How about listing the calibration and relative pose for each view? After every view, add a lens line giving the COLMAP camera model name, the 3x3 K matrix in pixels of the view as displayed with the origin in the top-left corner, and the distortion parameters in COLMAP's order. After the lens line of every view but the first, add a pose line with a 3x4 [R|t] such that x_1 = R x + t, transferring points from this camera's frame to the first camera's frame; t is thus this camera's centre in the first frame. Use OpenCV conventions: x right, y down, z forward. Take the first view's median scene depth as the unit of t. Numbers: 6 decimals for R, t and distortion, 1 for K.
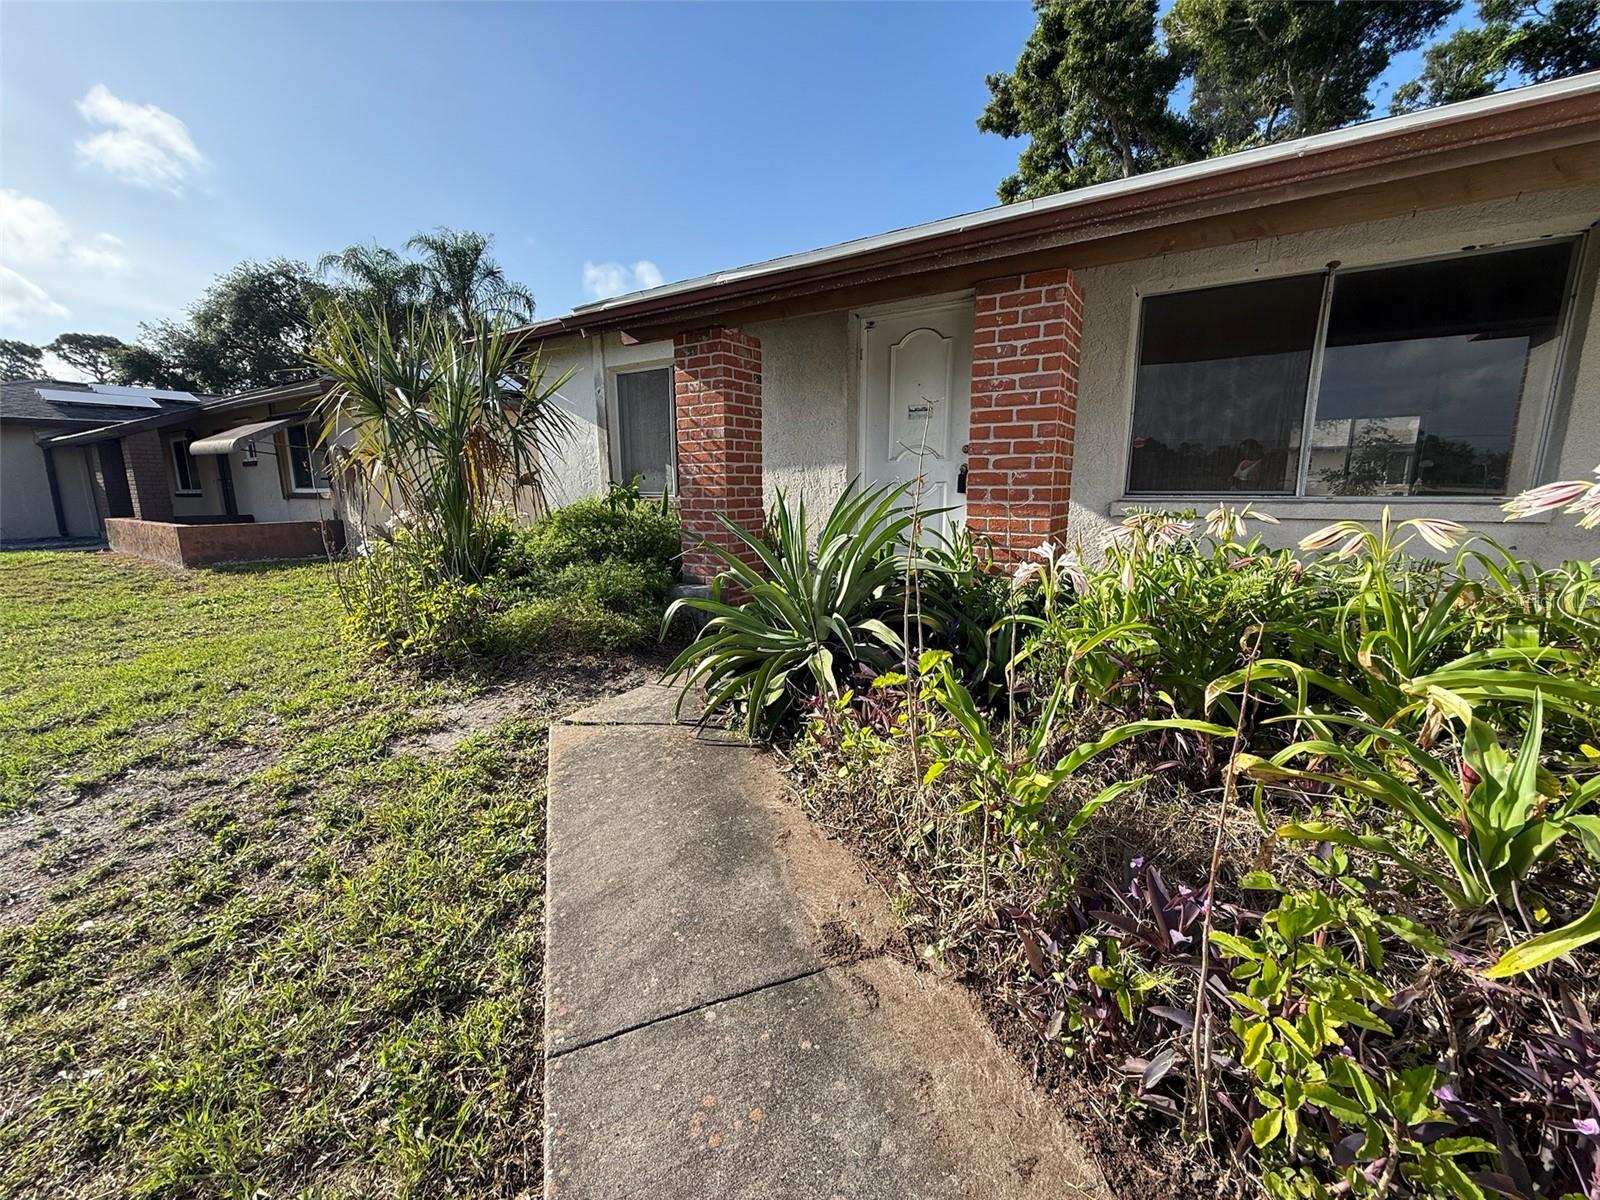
lens RADIAL K [[637.7, 0, 795.7], [0, 637.7, 603.9], [0, 0, 1]] dist [0.000049, 0.000372]
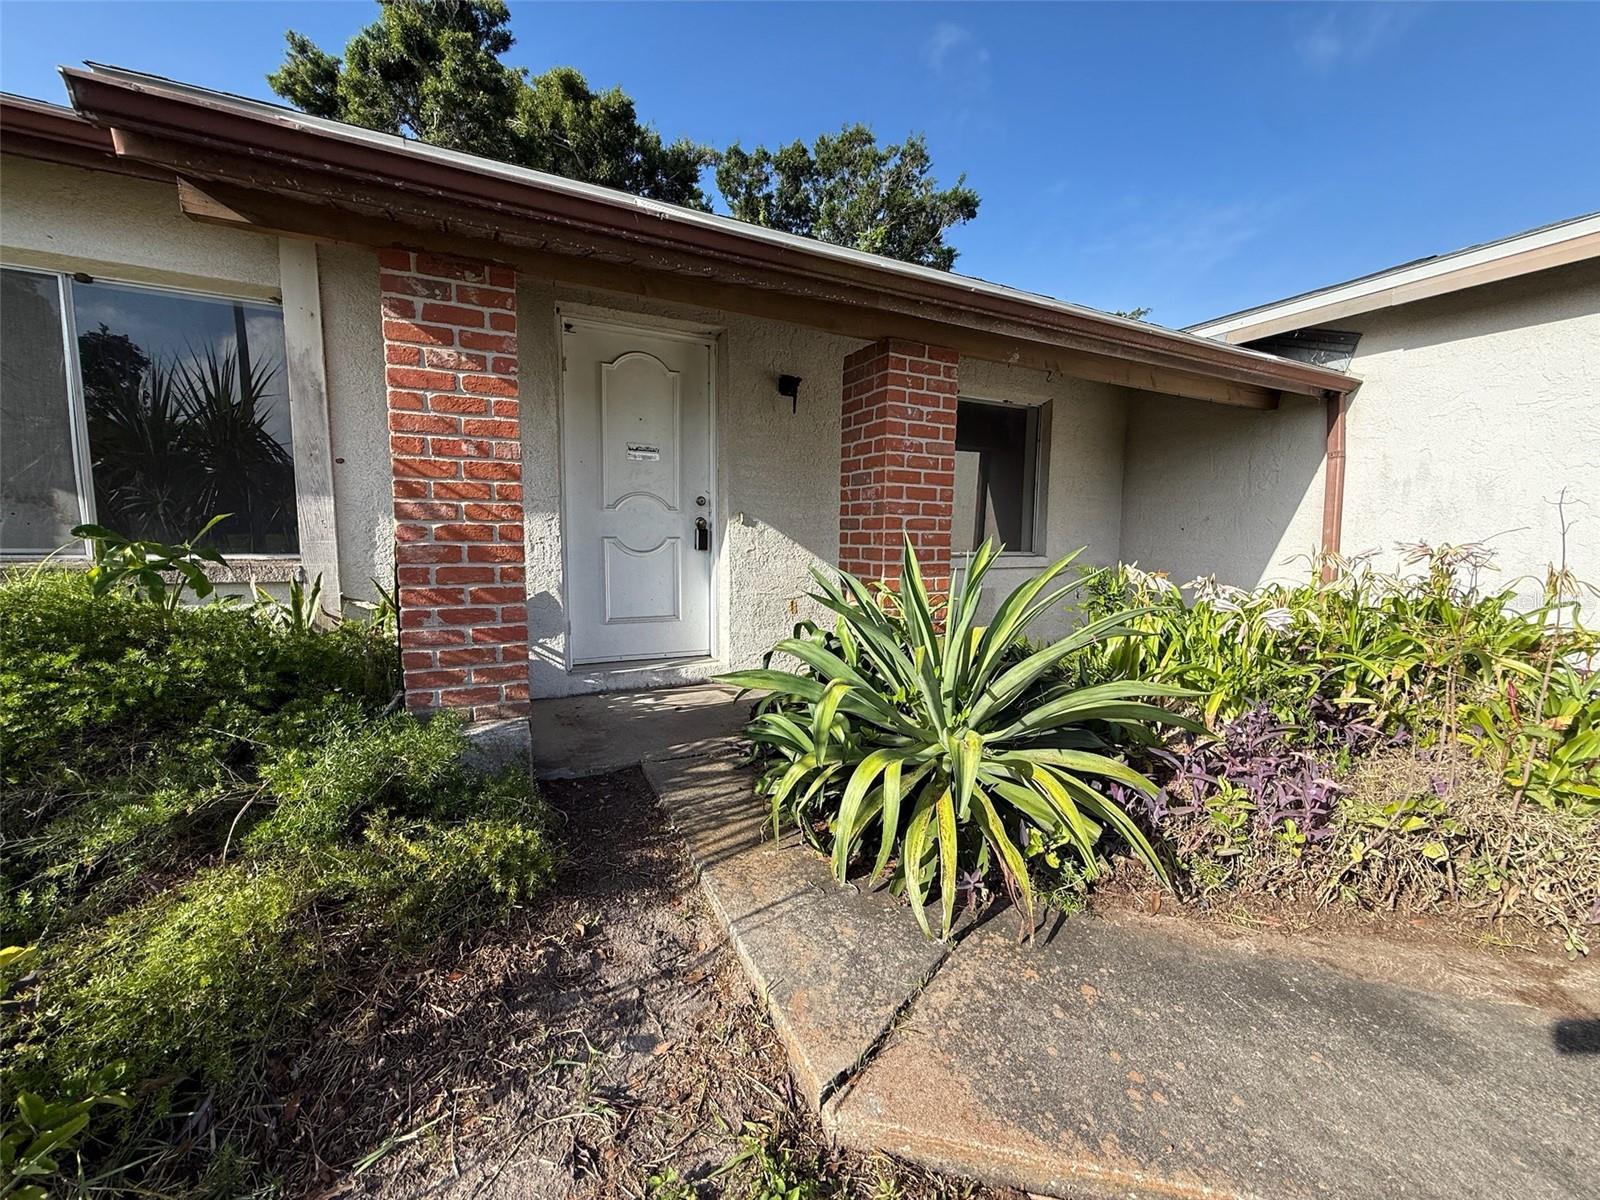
lens RADIAL K [[637.7, 0, 795.7], [0, 637.7, 603.9], [0, 0, 1]] dist [0.000049, 0.000372]
pose [[0.507976, -0.079922, 0.857656, -0.428777], [0.143744, 0.989590, 0.007079, -0.088417], [-0.849293, 0.119687, 0.514176, 0.446766]]
